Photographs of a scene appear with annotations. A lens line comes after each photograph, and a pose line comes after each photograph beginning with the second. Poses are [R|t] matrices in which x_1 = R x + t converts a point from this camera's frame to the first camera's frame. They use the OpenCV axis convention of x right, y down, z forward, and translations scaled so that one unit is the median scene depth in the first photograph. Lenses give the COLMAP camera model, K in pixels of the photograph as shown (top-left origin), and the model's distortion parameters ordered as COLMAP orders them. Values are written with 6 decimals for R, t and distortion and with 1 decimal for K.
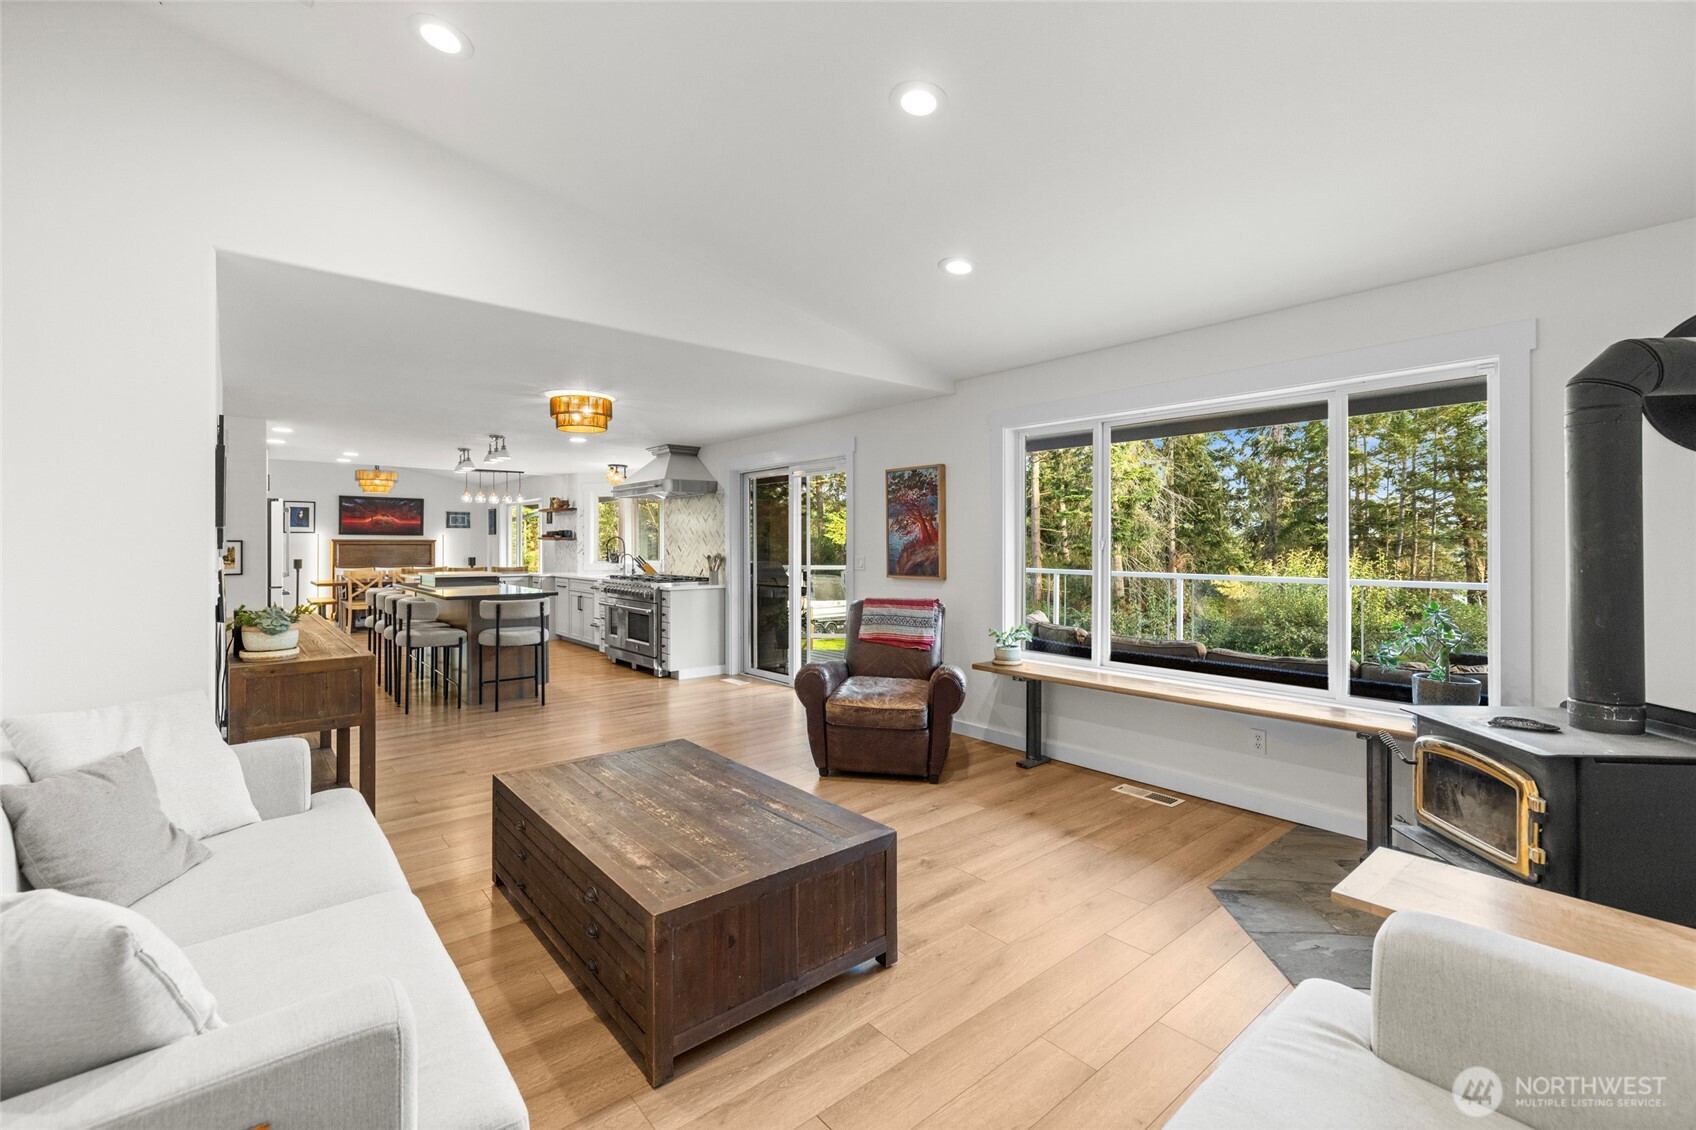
lens RADIAL K [[717.6, 0, 841.3], [0, 717.6, 543.5], [0, 0, 1]] dist [0.001404, -0.000407]
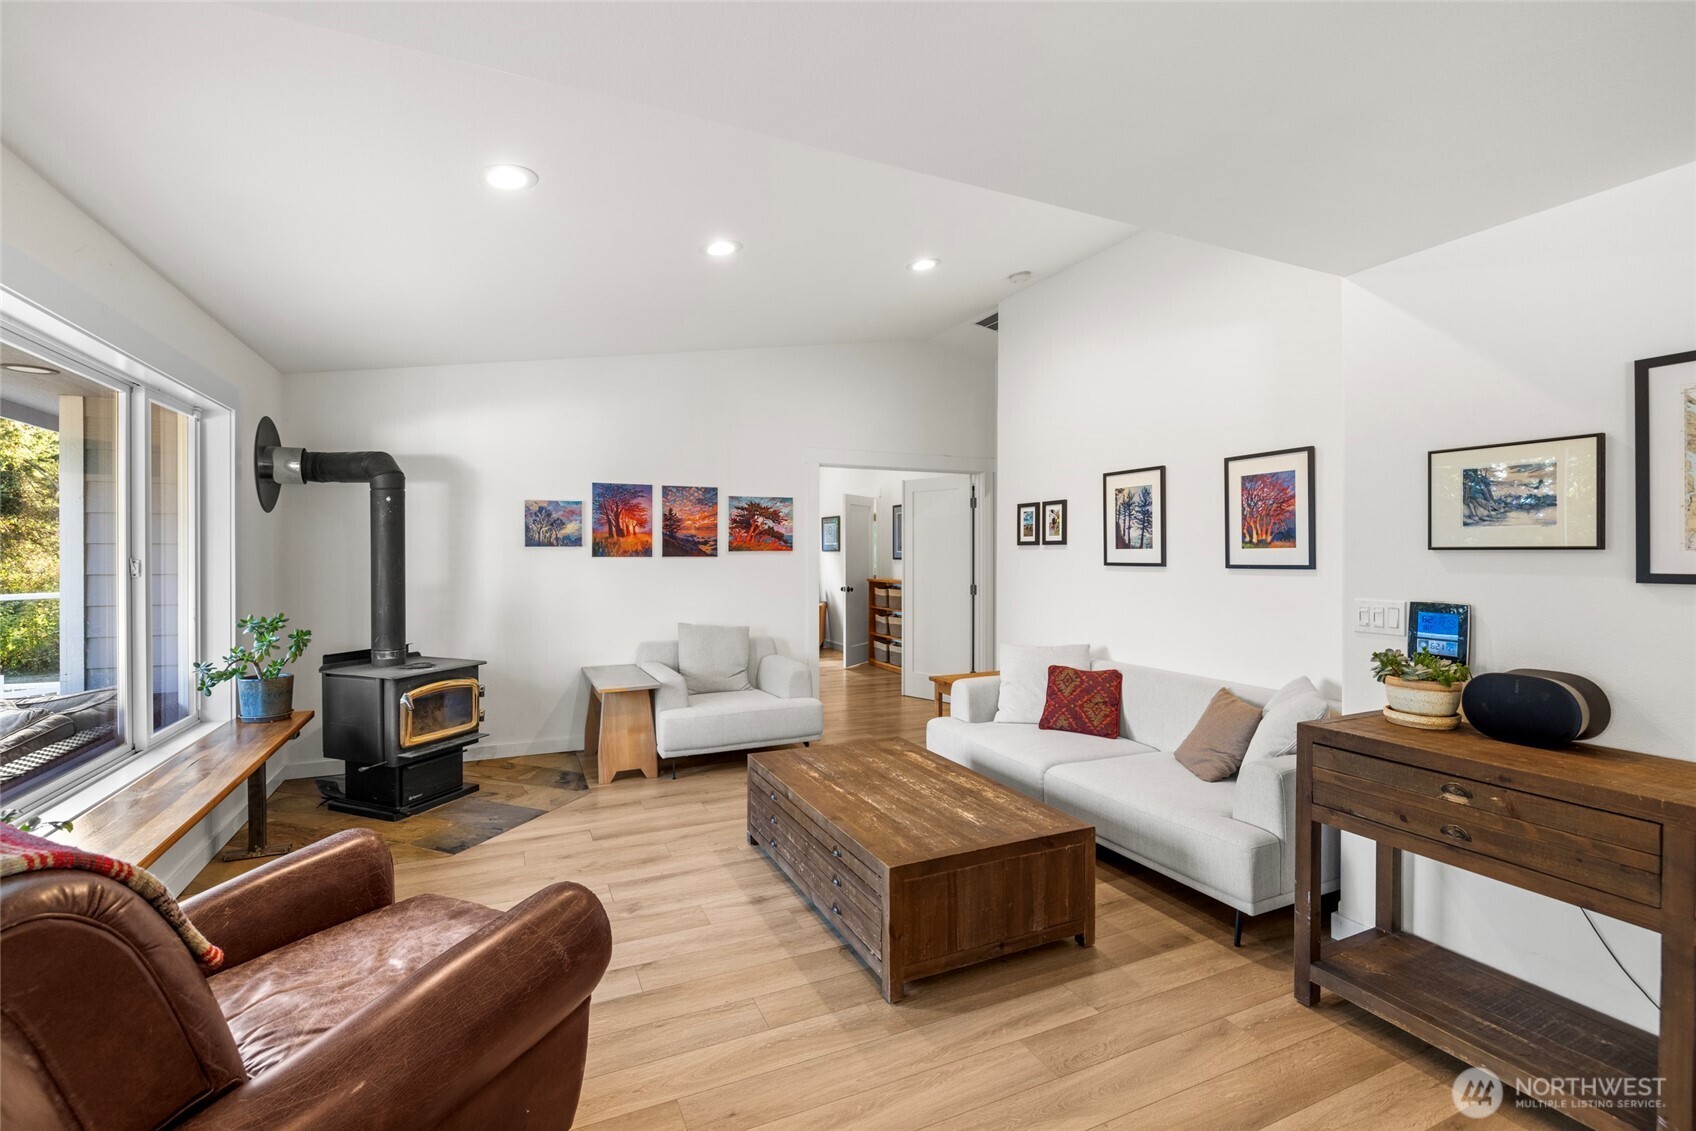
lens RADIAL K [[732.9, 0, 844.6], [0, 732.9, 557.7], [0, 0, 1]] dist [-0.003656, -0.000251]
pose [[-0.965920, -0.003937, 0.258812, -0.108533], [-0.001540, 0.999954, 0.009464, -0.005874], [-0.258838, 0.008743, -0.965881, 0.509881]]
